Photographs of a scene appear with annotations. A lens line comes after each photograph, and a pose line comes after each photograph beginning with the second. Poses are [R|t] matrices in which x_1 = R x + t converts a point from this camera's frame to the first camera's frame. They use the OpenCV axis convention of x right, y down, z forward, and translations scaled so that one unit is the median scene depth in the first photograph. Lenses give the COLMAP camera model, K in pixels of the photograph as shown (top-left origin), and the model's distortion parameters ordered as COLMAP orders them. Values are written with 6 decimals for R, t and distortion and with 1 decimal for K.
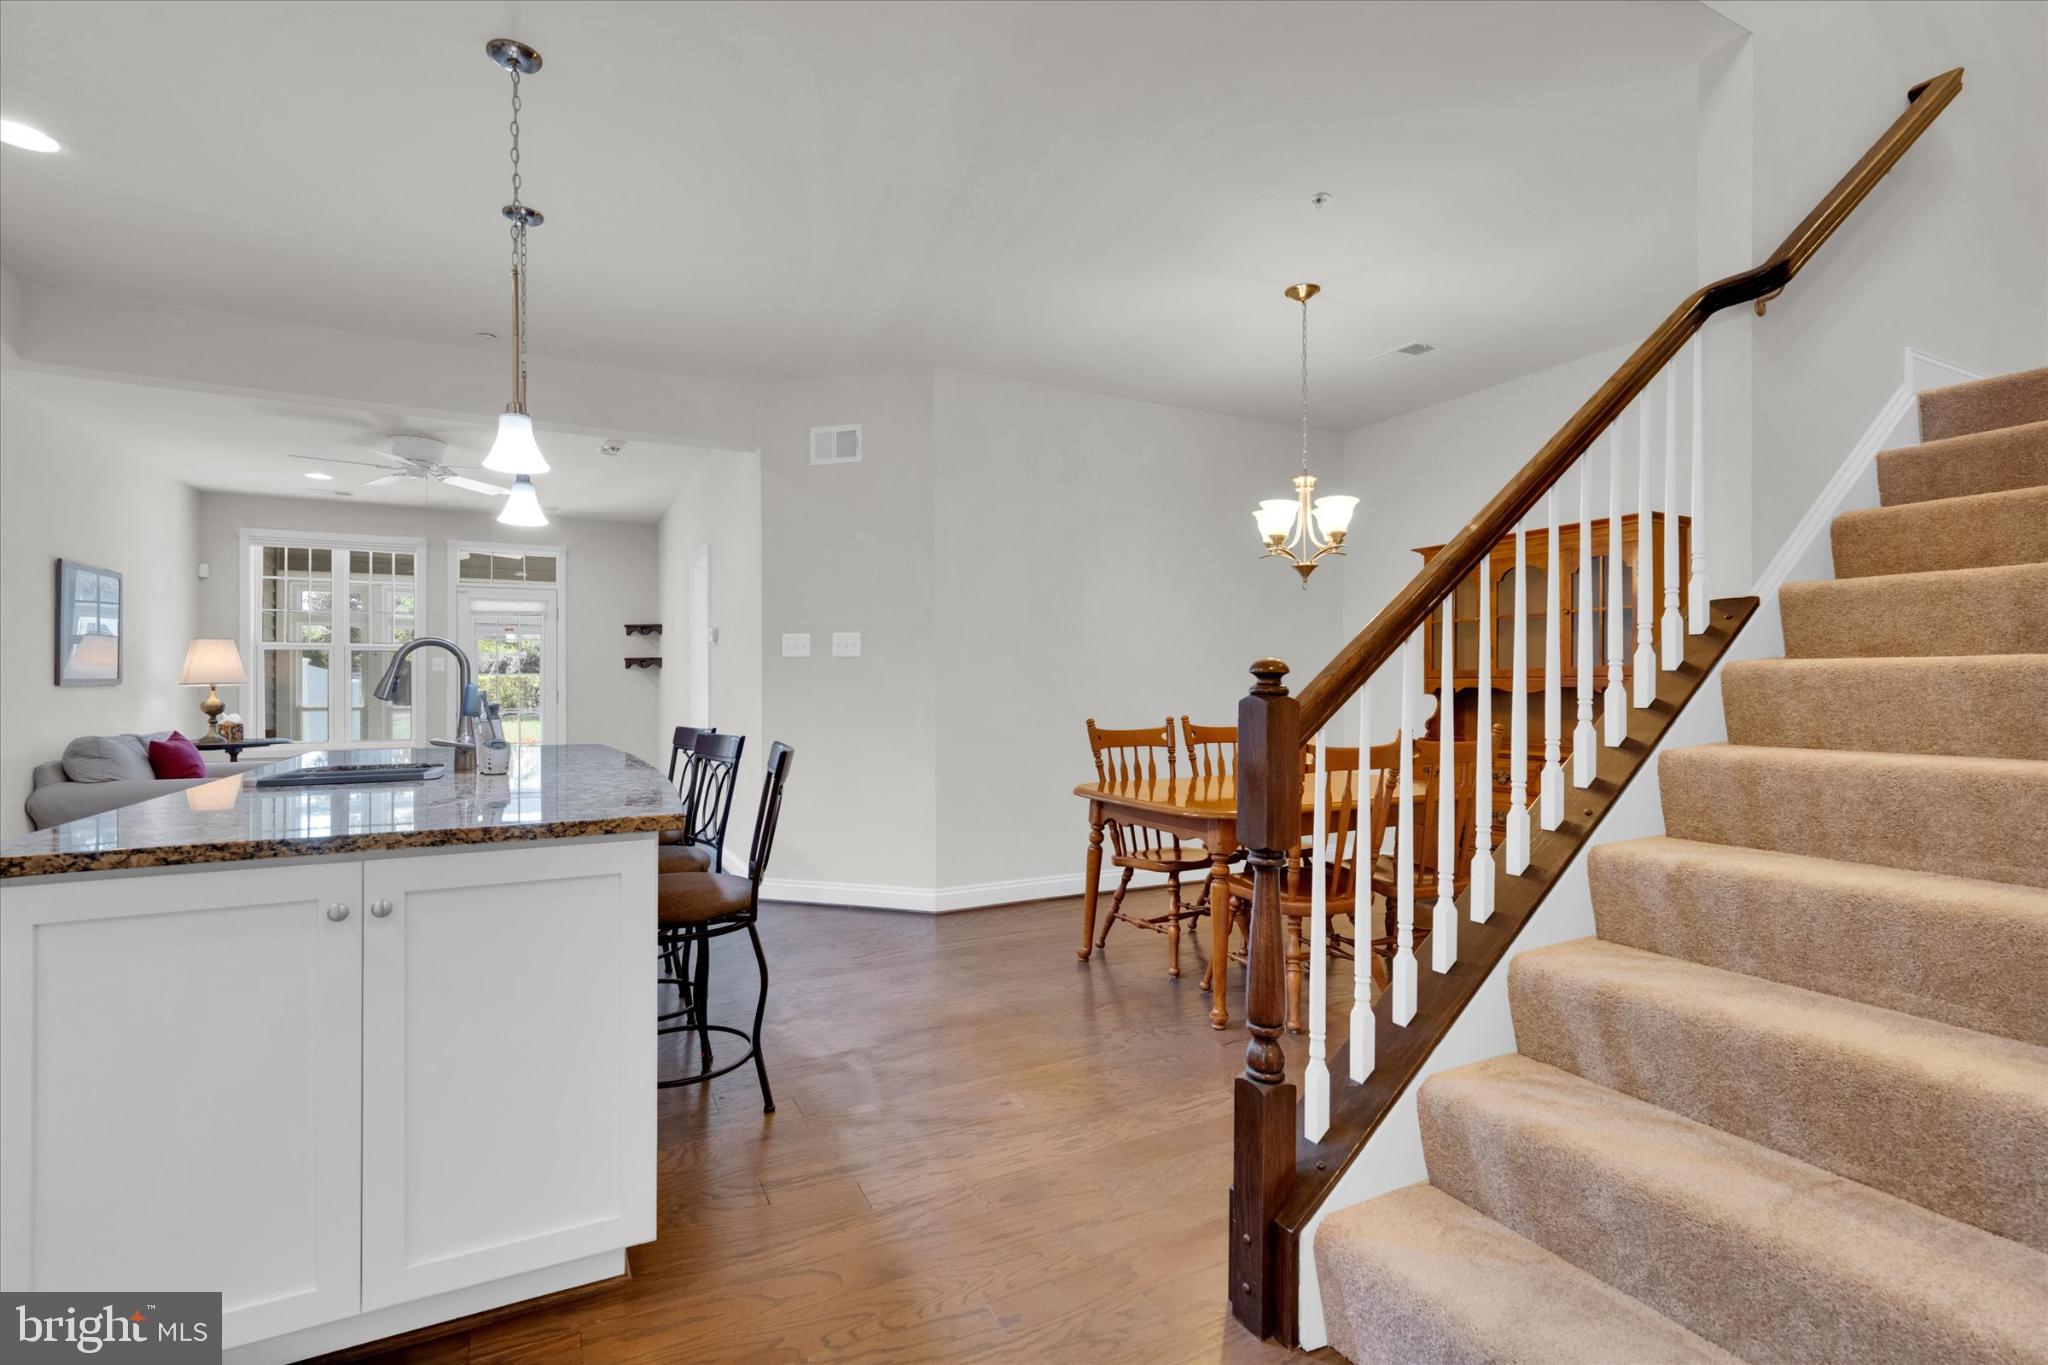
lens RADIAL K [[935.8, 0, 1033.8], [0, 935.8, 681.8], [0, 0, 1]] dist [0.003386, -0.000818]
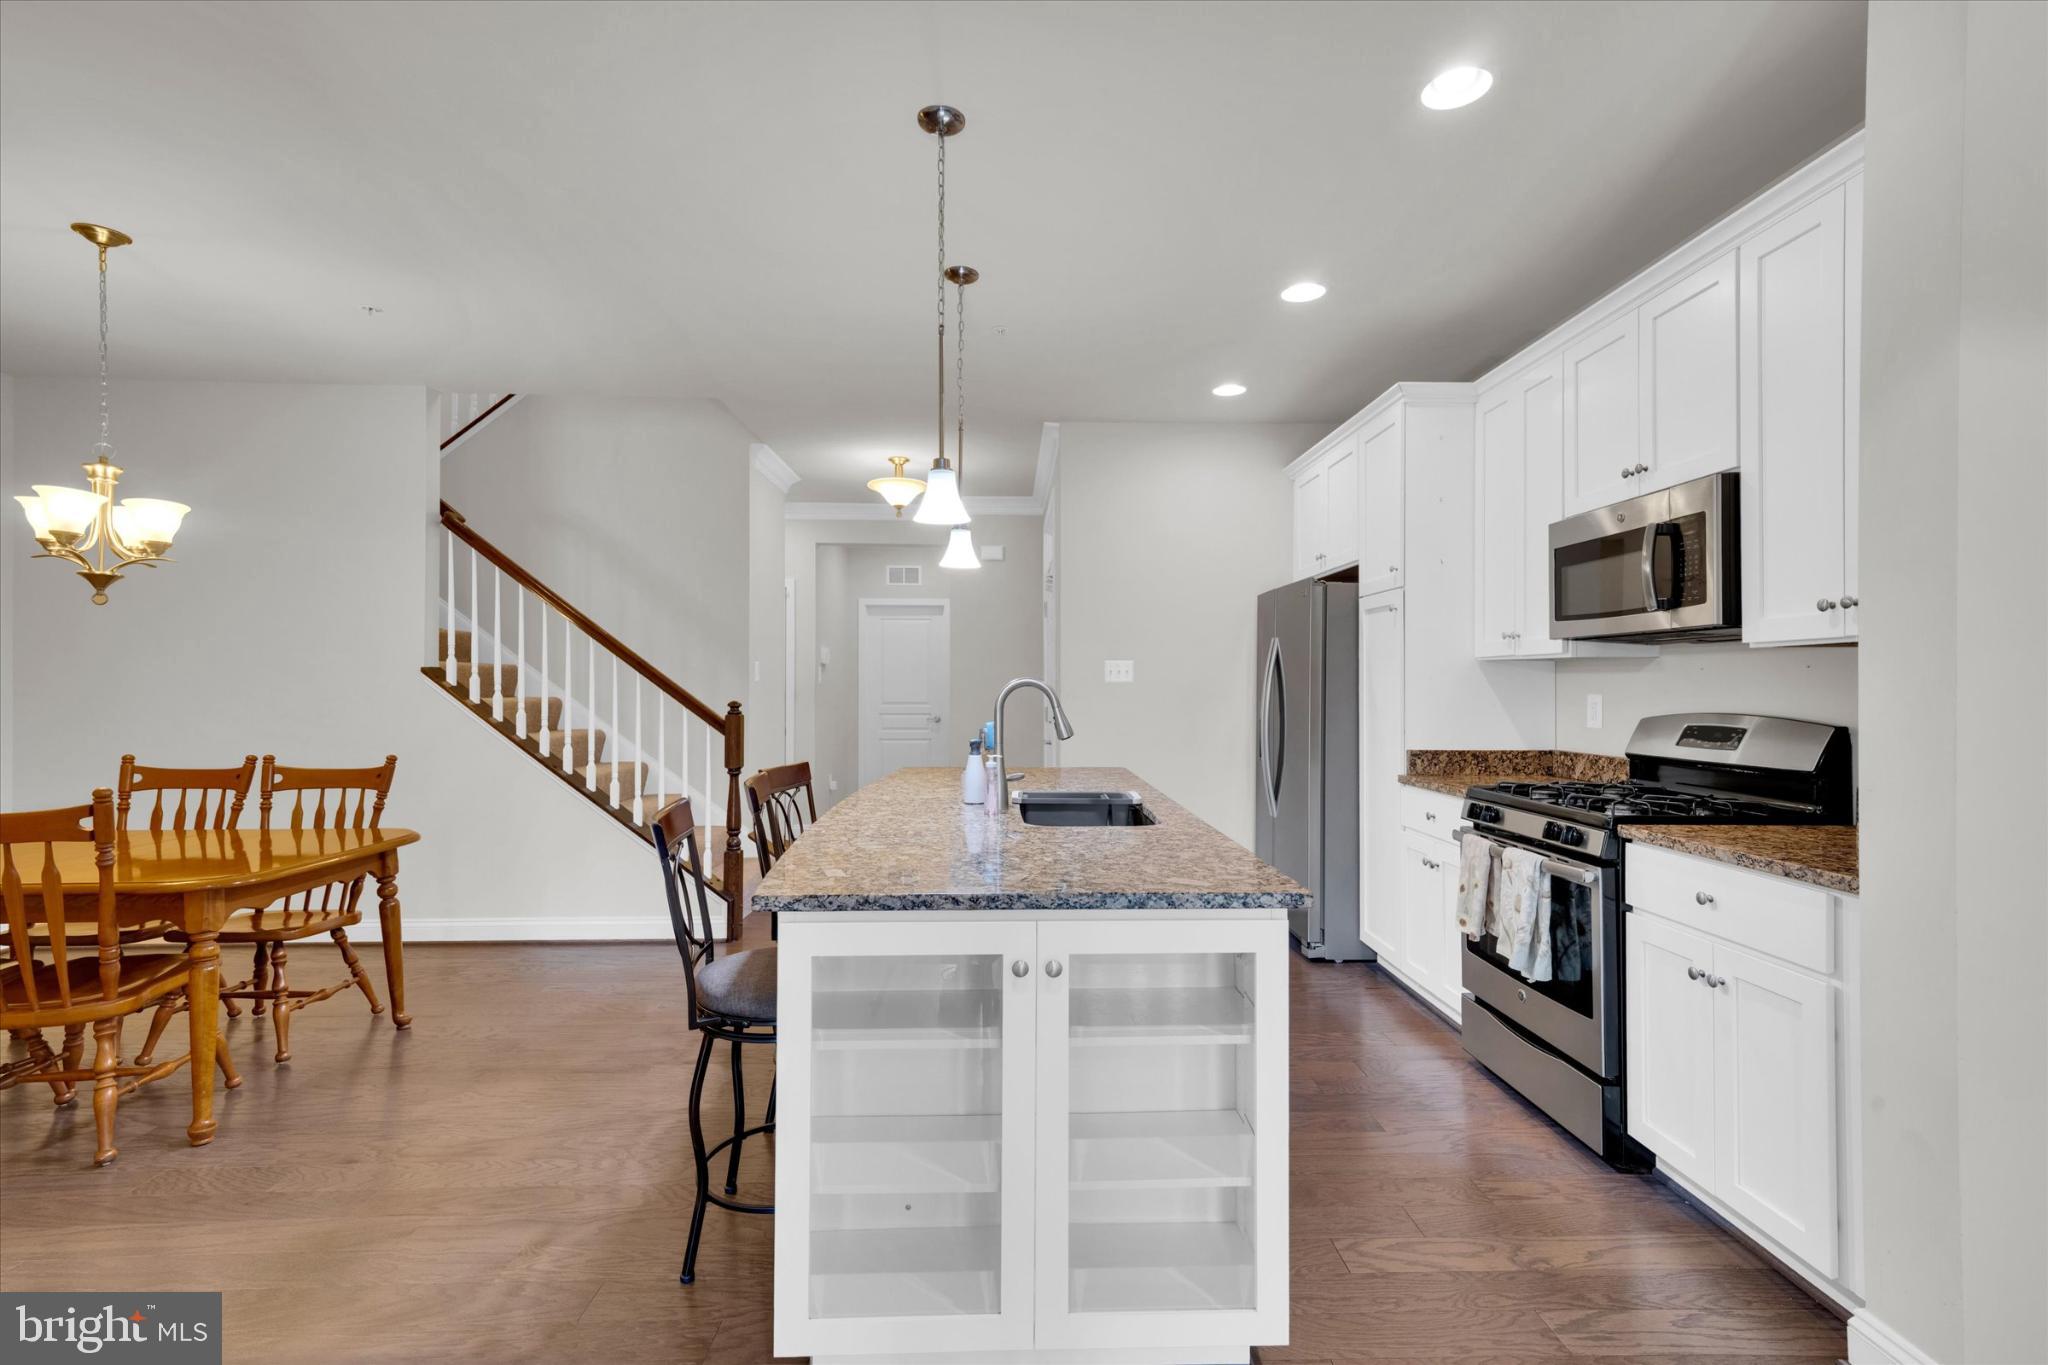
lens RADIAL K [[935.2, 0, 1027.9], [0, 935.2, 690.5], [0, 0, 1]] dist [0.012508, -0.000397]
pose [[-0.893277, 0.000858, 0.449505, -0.760193], [0.000739, 1.000000, -0.000441, -0.023158], [-0.449505, -0.000062, -0.893278, 1.316208]]
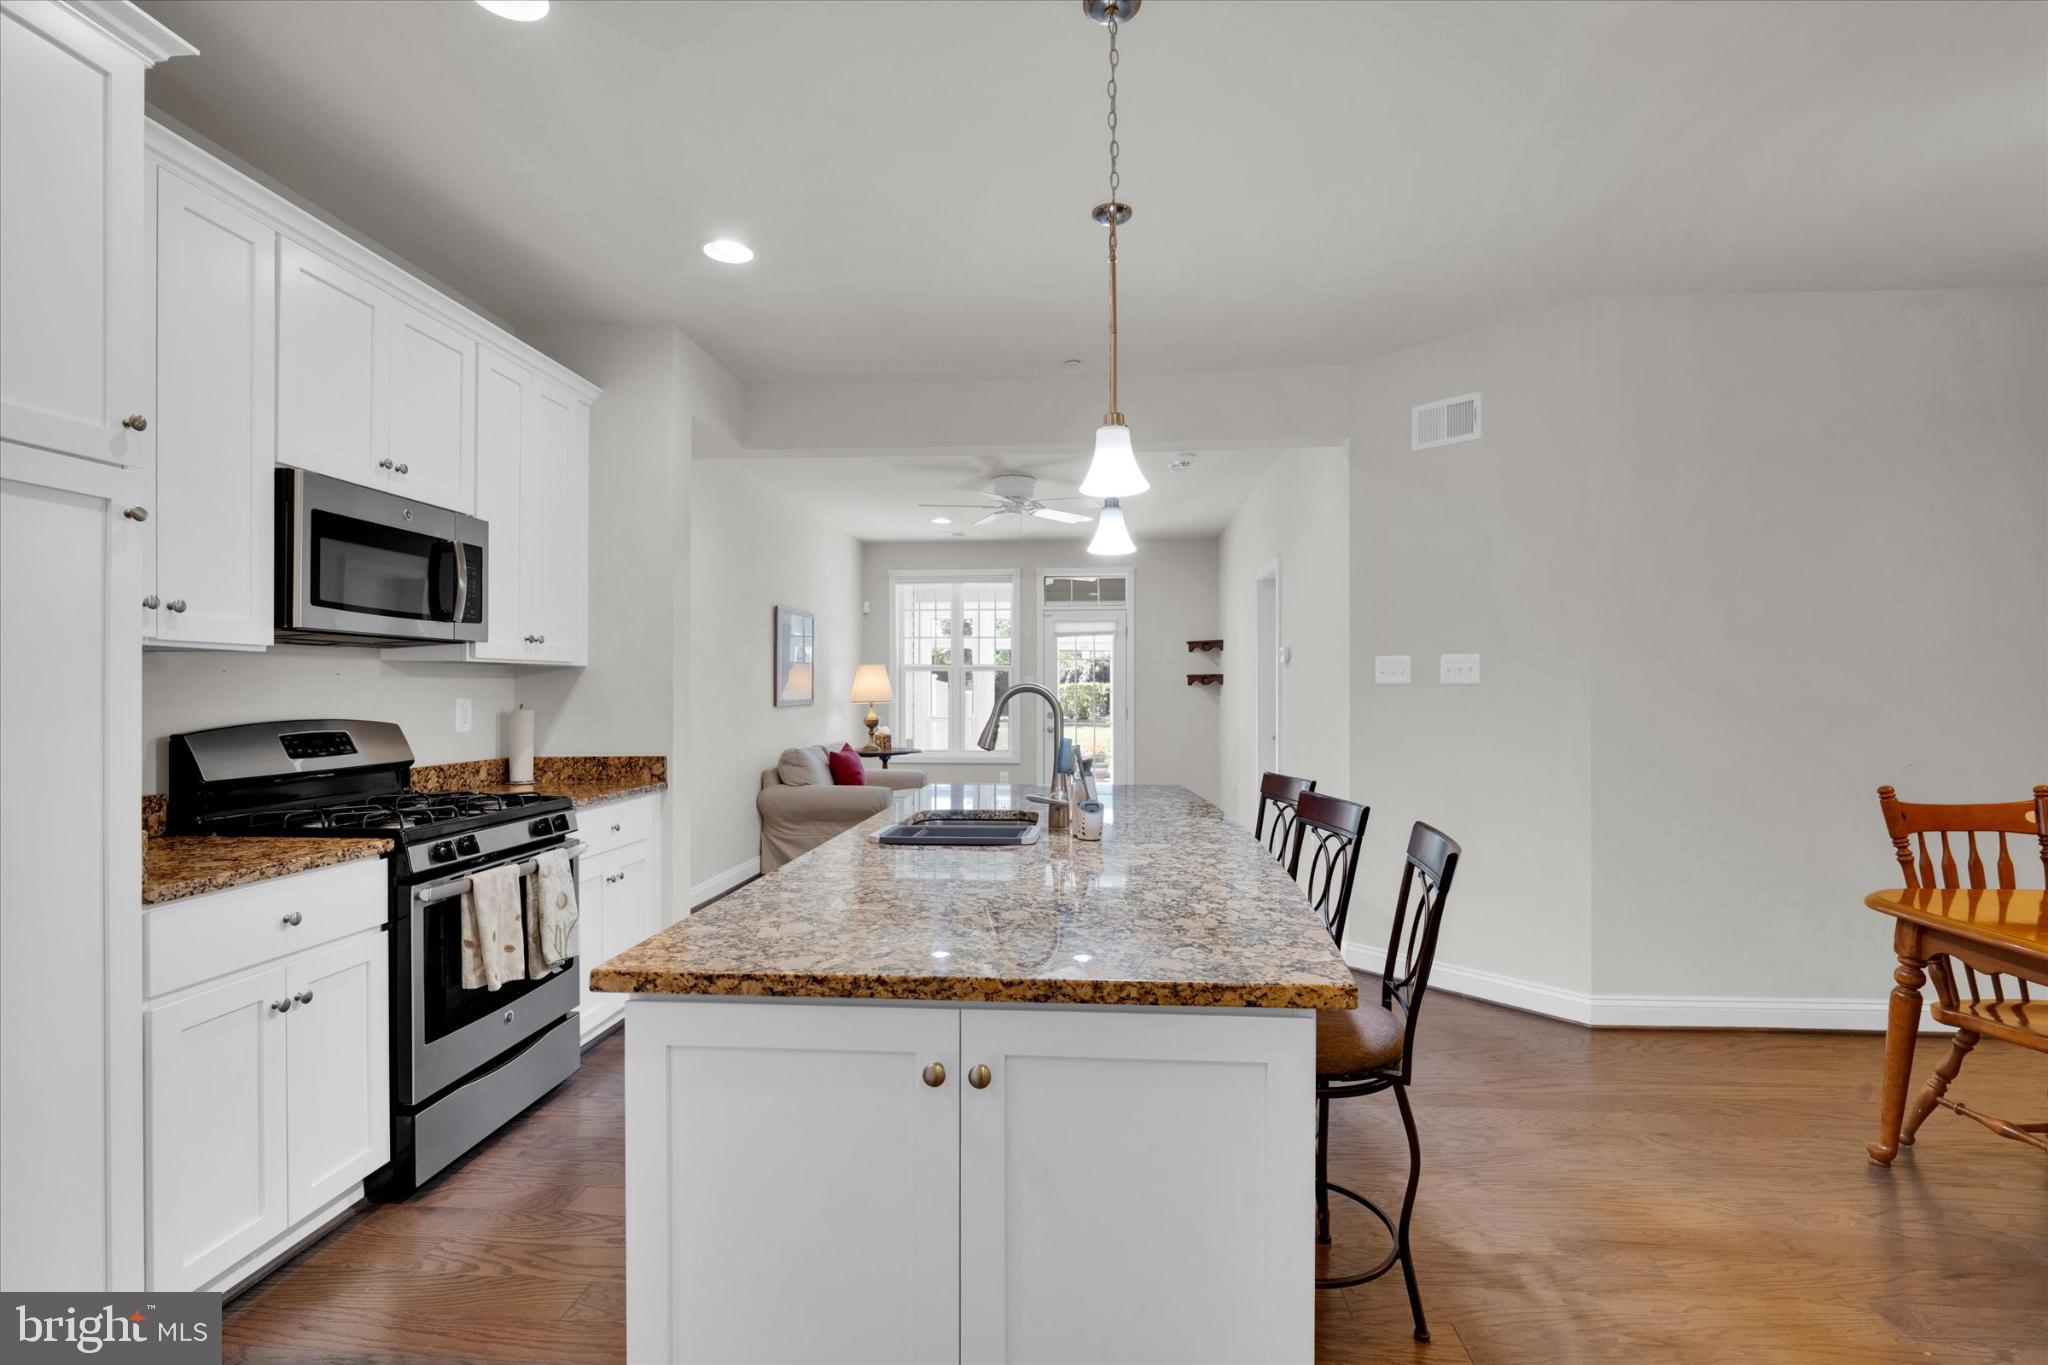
lens RADIAL K [[949.3, 0, 1036.4], [0, 949.3, 689.8], [0, 0, 1]] dist [-0.003020, -0.000859]
pose [[0.848973, 0.000956, -0.528435, -0.093266], [0.000835, 0.999995, 0.003151, -0.029893], [0.528435, -0.003116, 0.848968, 0.138845]]
